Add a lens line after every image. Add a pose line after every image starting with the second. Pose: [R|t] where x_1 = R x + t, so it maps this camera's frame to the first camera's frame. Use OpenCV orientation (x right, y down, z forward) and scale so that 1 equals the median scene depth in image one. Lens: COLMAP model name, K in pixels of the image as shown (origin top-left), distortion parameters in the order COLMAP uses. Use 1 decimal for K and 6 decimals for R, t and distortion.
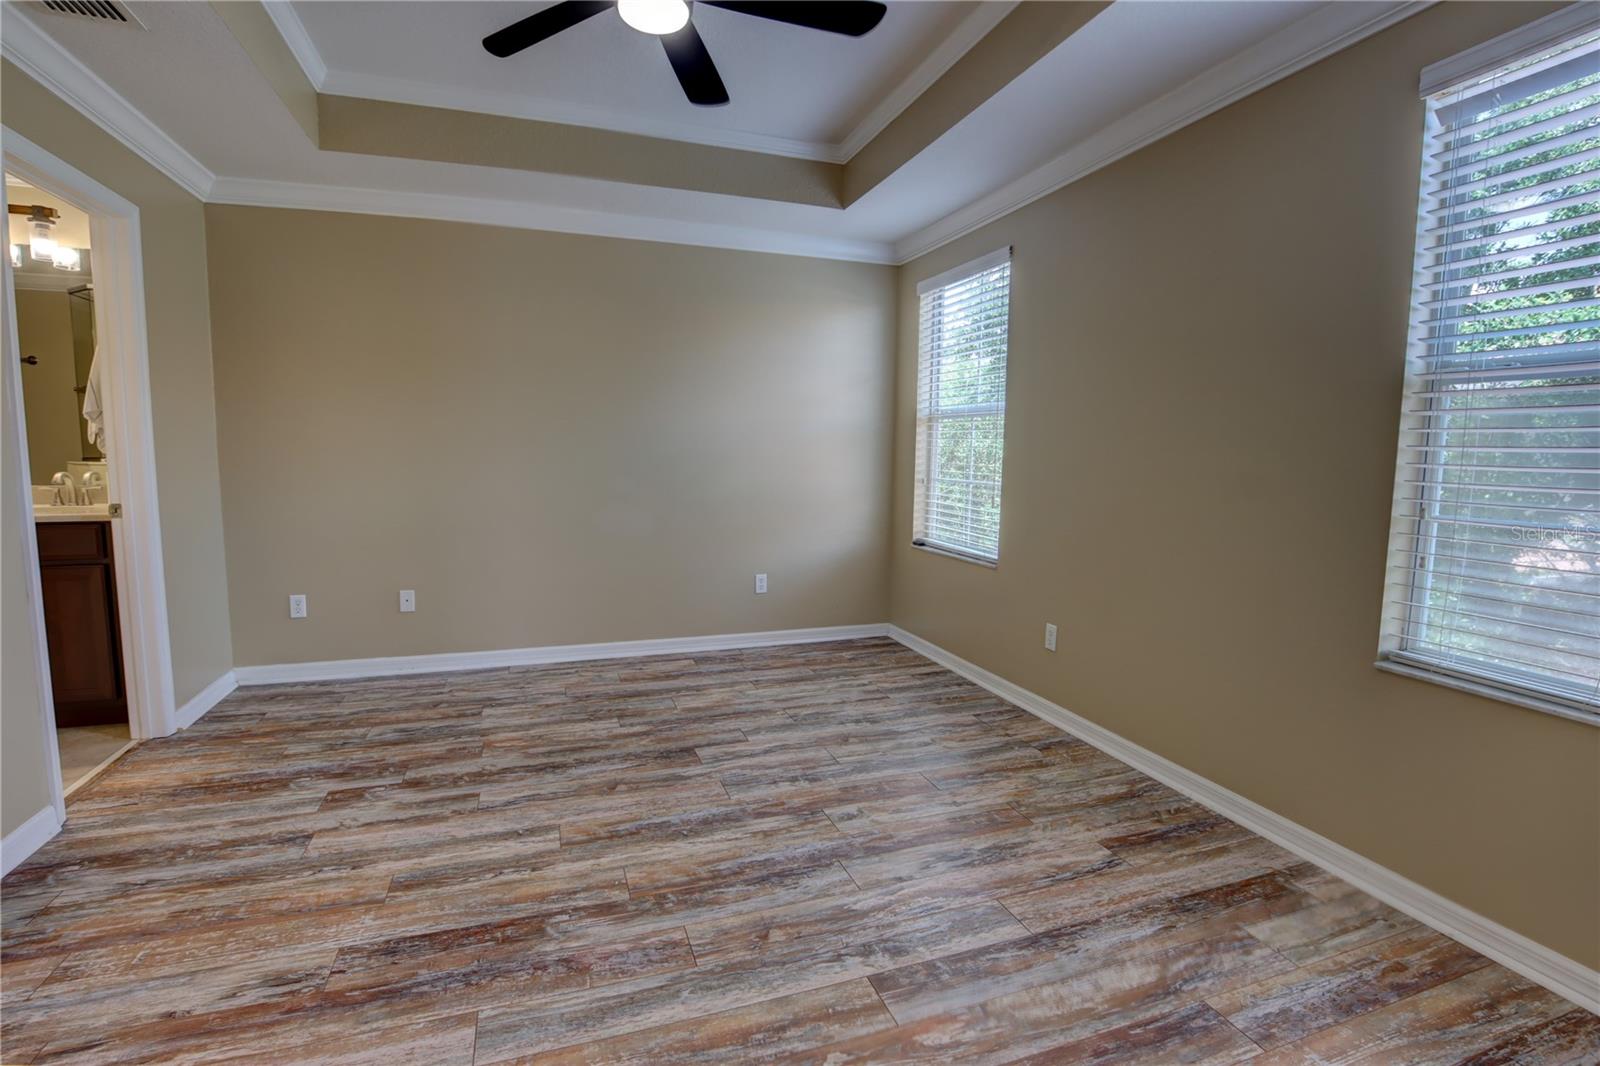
lens RADIAL K [[752.2, 0, 803.6], [0, 752.2, 532.7], [0, 0, 1]] dist [-0.031761, 0.001771]
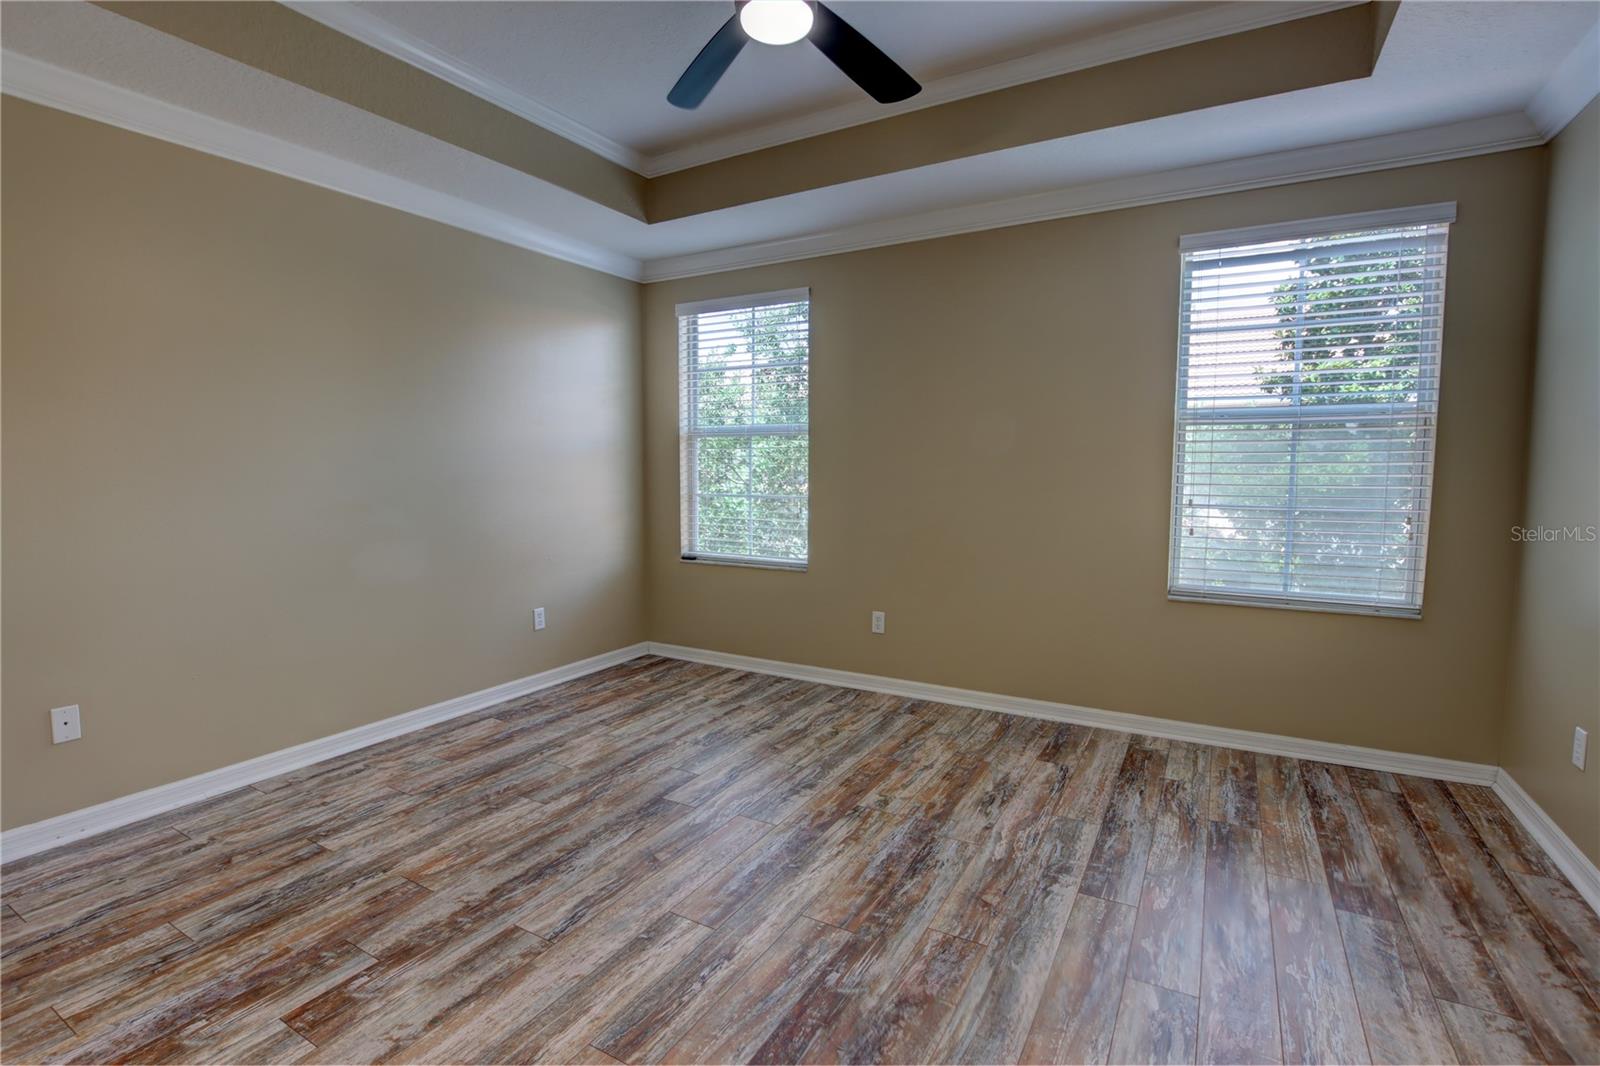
lens RADIAL K [[740.5, 0, 804.6], [0, 740.5, 530.8], [0, 0, 1]] dist [-0.037607, 0.006545]
pose [[0.757534, -0.068349, 0.649208, -0.598001], [0.079490, 0.996761, 0.012185, -0.034667], [-0.647938, 0.042375, 0.760513, 0.199974]]
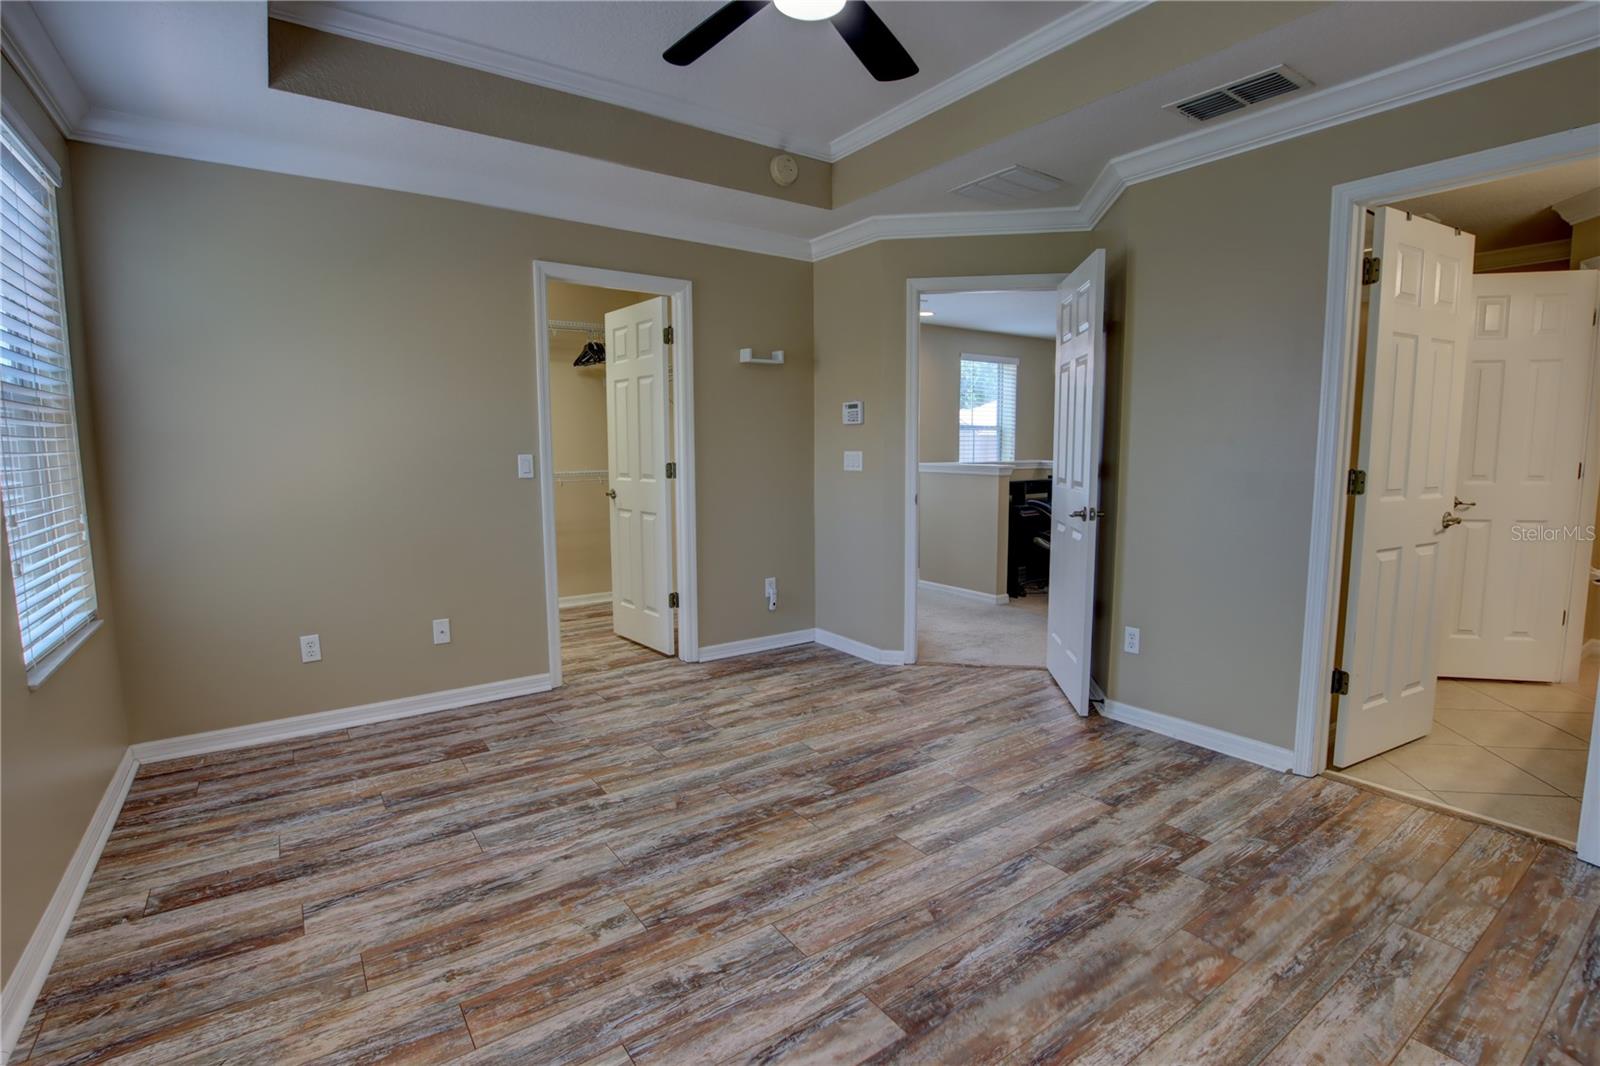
lens RADIAL K [[752.2, 0, 803.6], [0, 752.2, 532.7], [0, 0, 1]] dist [-0.031761, 0.001771]
pose [[-0.962846, 0.023802, -0.269000, 0.056661], [-0.035177, 0.976566, 0.212322, -0.167933], [0.267750, 0.213897, -0.939446, 1.450725]]
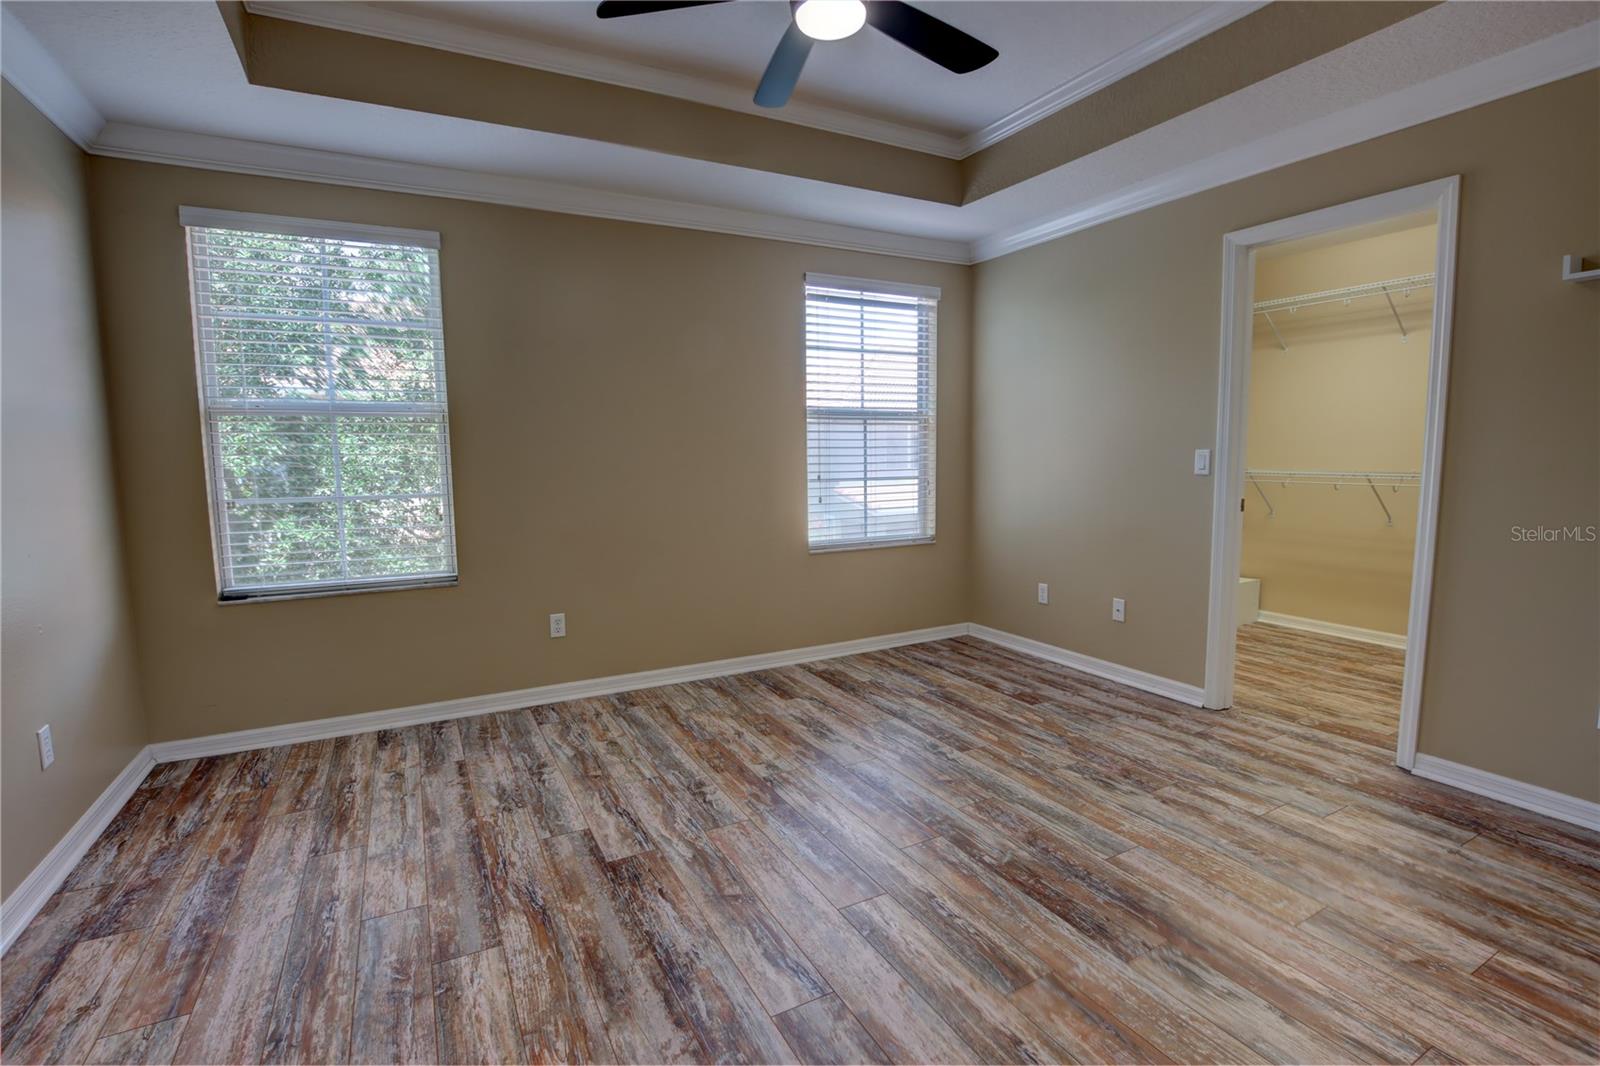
lens RADIAL K [[740.5, 0, 804.6], [0, 740.5, 530.8], [0, 0, 1]] dist [-0.037607, 0.006545]
pose [[-0.150715, -0.114119, 0.981968, -0.885455], [0.117831, 0.984160, 0.132459, -0.111832], [-0.981530, 0.135670, -0.134881, 0.898142]]
